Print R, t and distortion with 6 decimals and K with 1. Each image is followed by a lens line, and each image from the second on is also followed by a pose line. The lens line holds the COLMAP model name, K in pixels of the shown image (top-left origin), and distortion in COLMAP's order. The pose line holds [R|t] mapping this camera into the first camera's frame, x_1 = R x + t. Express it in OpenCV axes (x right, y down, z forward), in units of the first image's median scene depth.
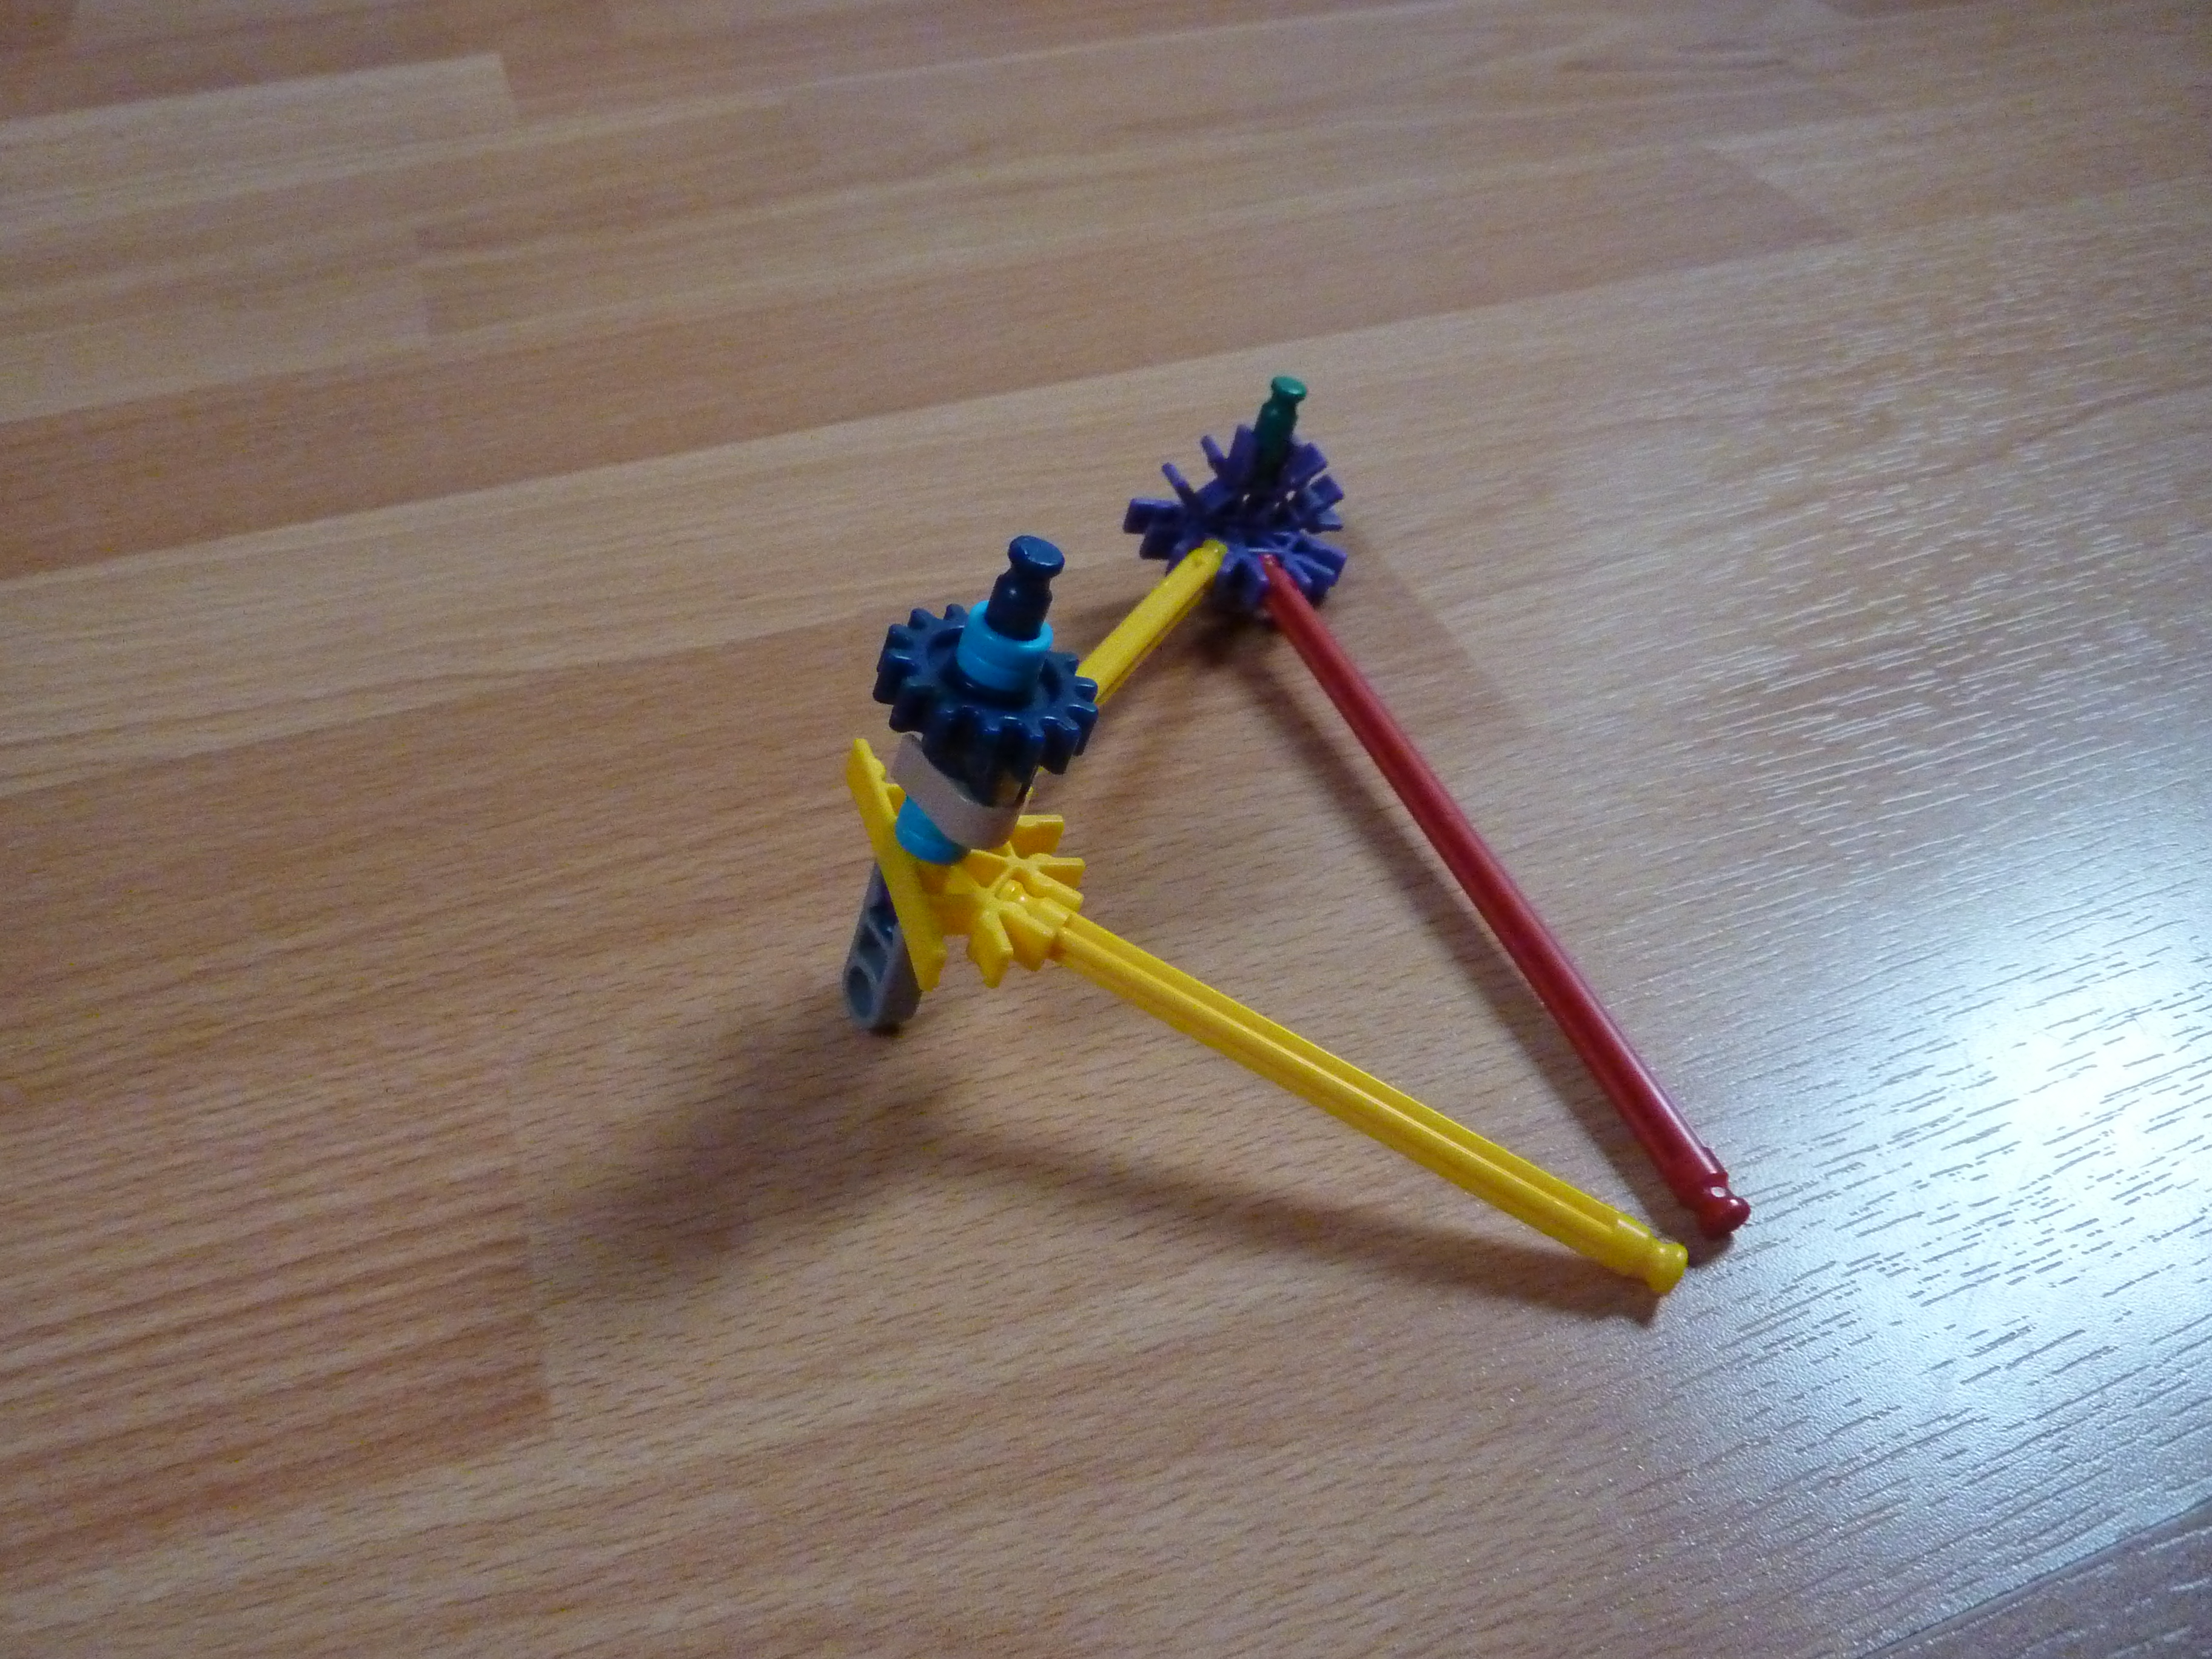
lens RADIAL K [[1646.2, 0, 1093.8], [0, 1646.2, 812.7], [0, 0, 1]] dist [-0.027968, -0.012617]
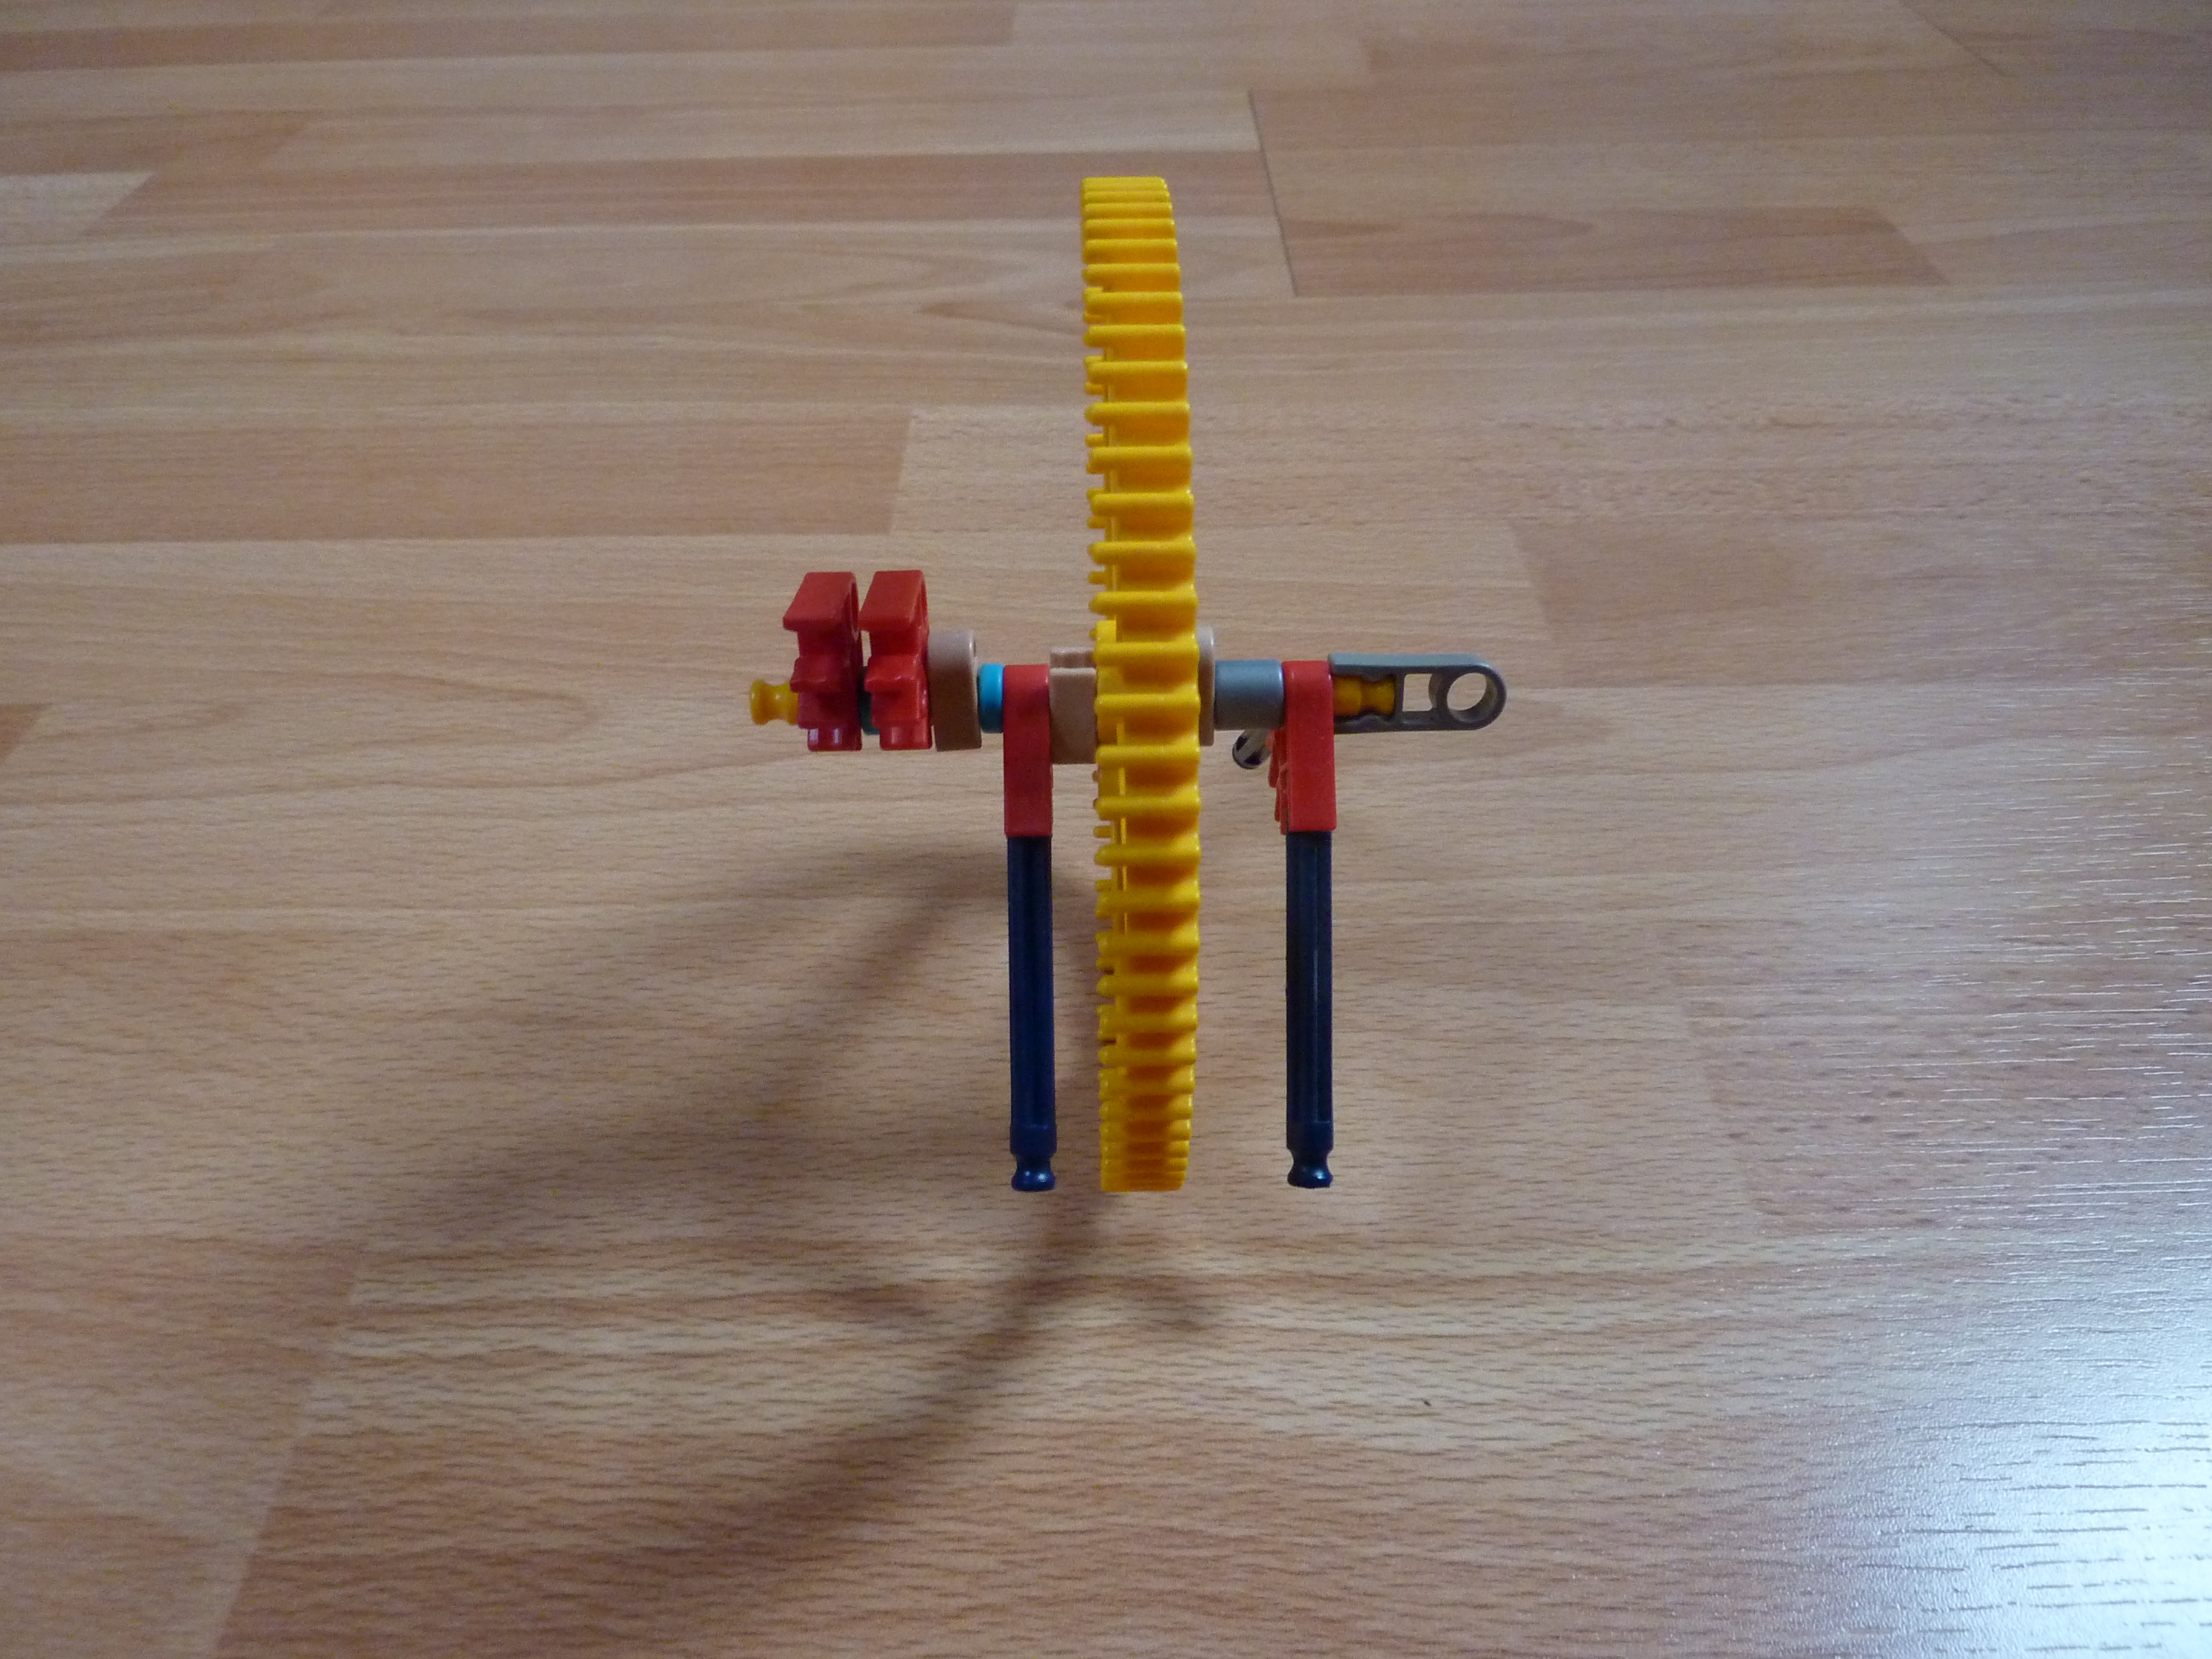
lens RADIAL K [[1646.2, 0, 1127.0], [0, 1646.2, 849.2], [0, 0, 1]] dist [-0.027968, -0.012617]
pose [[0.941943, 0.224617, -0.249581, 1.426802], [-0.230562, 0.973042, 0.005552, -0.325772], [0.244100, 0.052314, 0.968338, 0.134978]]
